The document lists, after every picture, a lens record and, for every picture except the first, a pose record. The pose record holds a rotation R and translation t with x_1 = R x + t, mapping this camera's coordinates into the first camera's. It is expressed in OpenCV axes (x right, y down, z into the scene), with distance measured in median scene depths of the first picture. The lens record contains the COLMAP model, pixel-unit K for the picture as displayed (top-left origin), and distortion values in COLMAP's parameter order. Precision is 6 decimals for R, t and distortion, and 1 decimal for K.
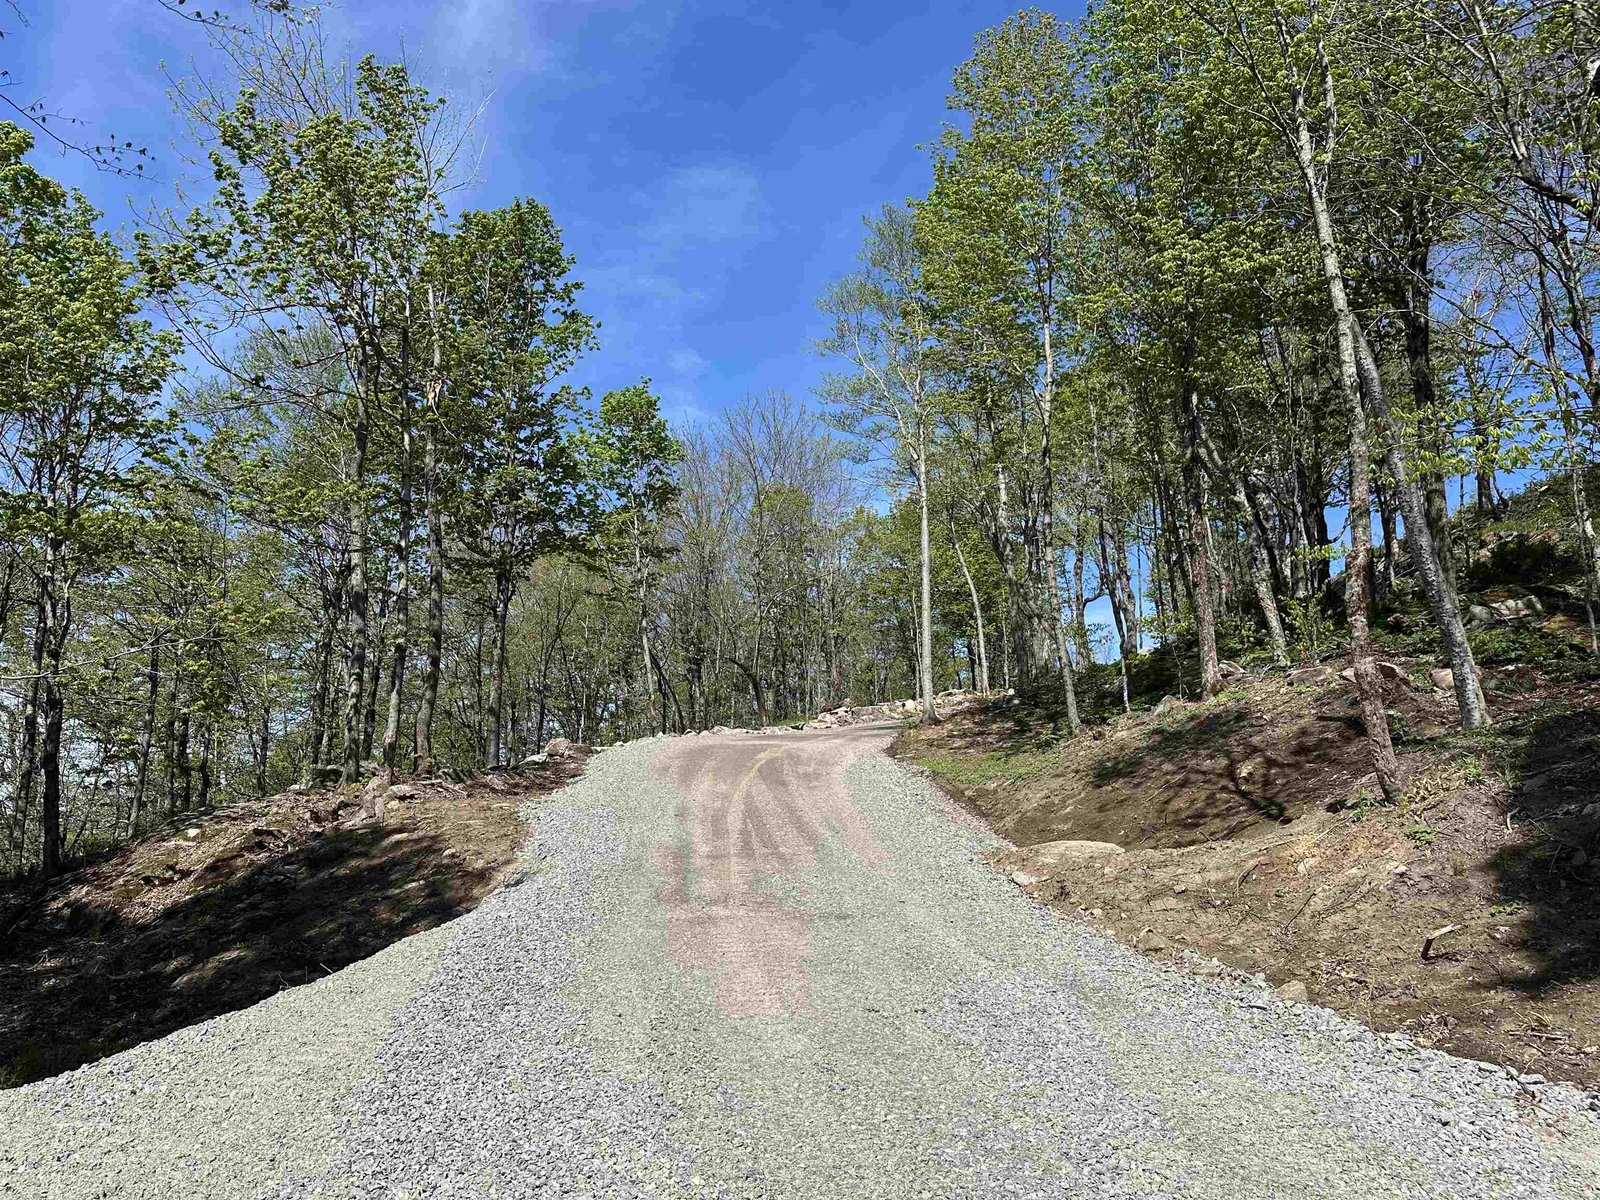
lens RADIAL K [[1112.0, 0, 800.0], [0, 1112.0, 600.0], [0, 0, 1]] dist [0.039636, -0.069989]
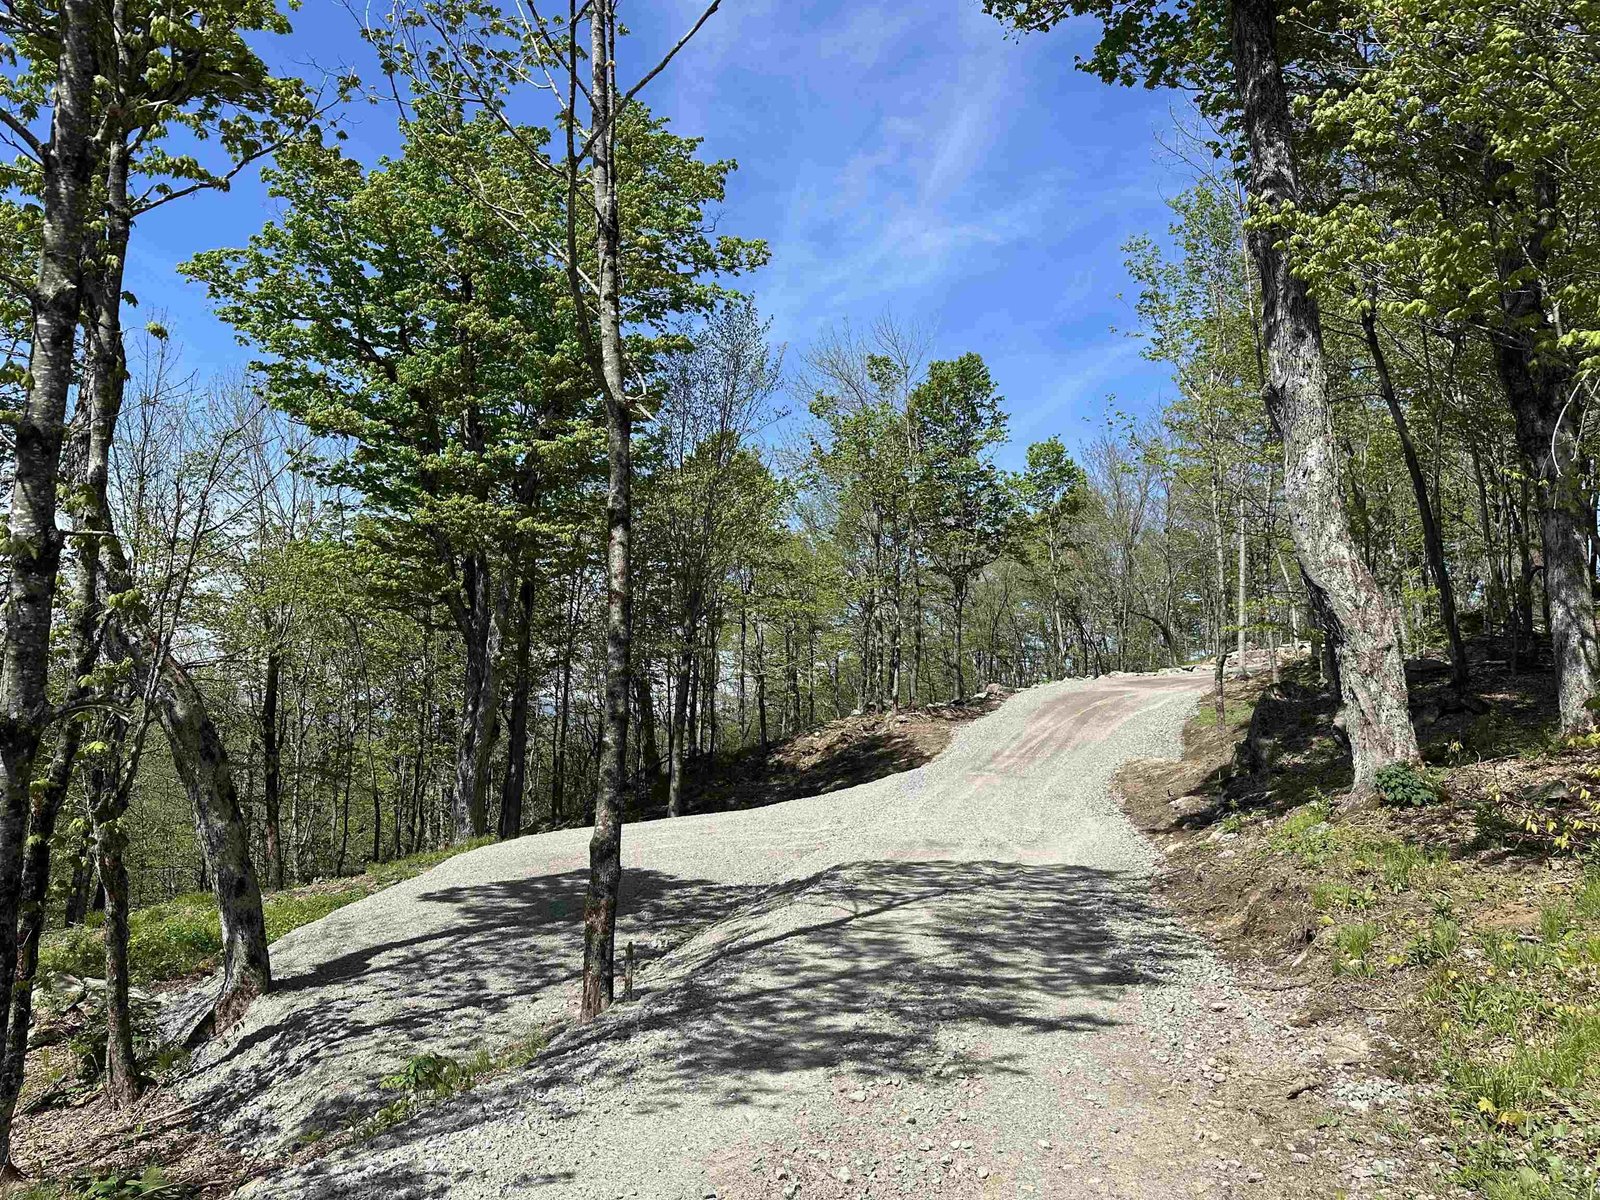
lens RADIAL K [[1109.0, 0, 798.0], [0, 1109.0, 548.3], [0, 0, 1]] dist [0.065203, 0.000186]
pose [[0.894061, -0.030651, -0.446894, 0.453403], [0.050829, 0.998154, 0.033229, -0.248434], [0.445051, -0.052424, 0.893969, -1.034196]]
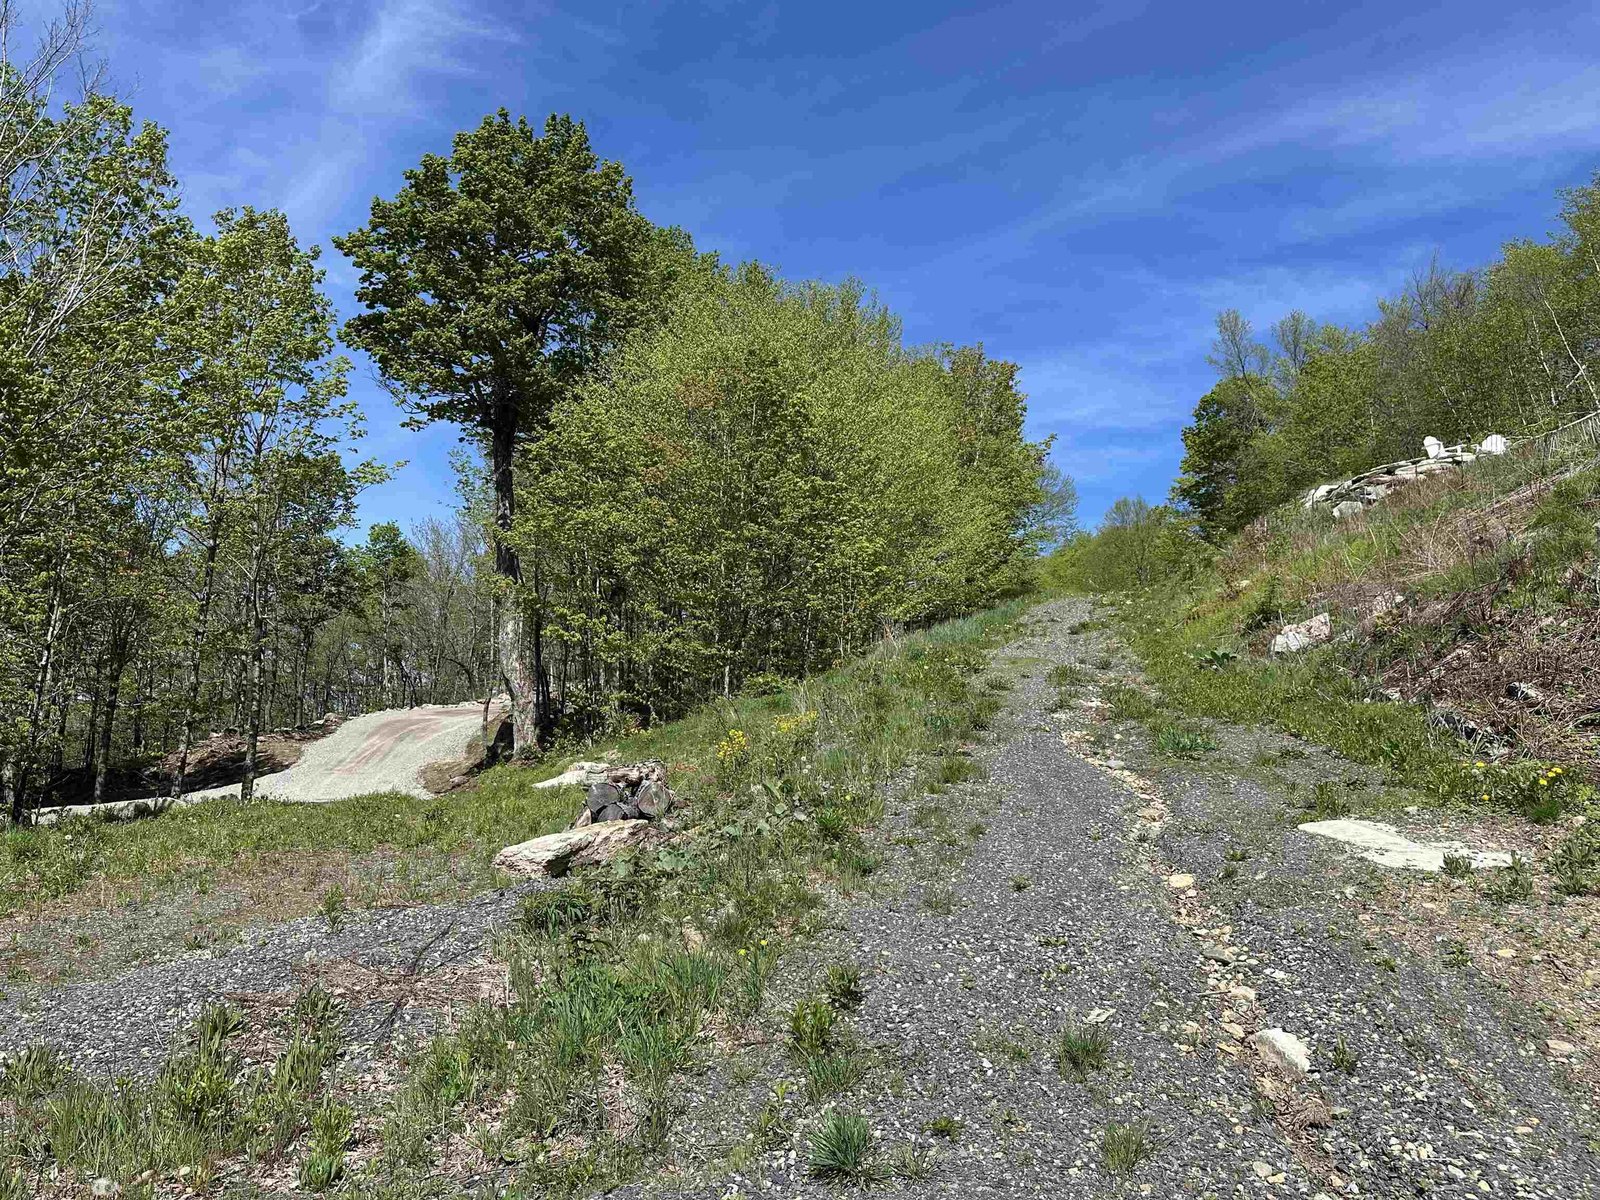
lens RADIAL K [[1112.0, 0, 800.0], [0, 1112.0, 600.0], [0, 0, 1]] dist [0.039636, -0.069989]
pose [[0.990598, 0.046778, 0.128562, 0.656826], [-0.053937, 0.997149, 0.052778, -0.428139], [-0.125727, -0.059216, 0.990296, -2.082348]]
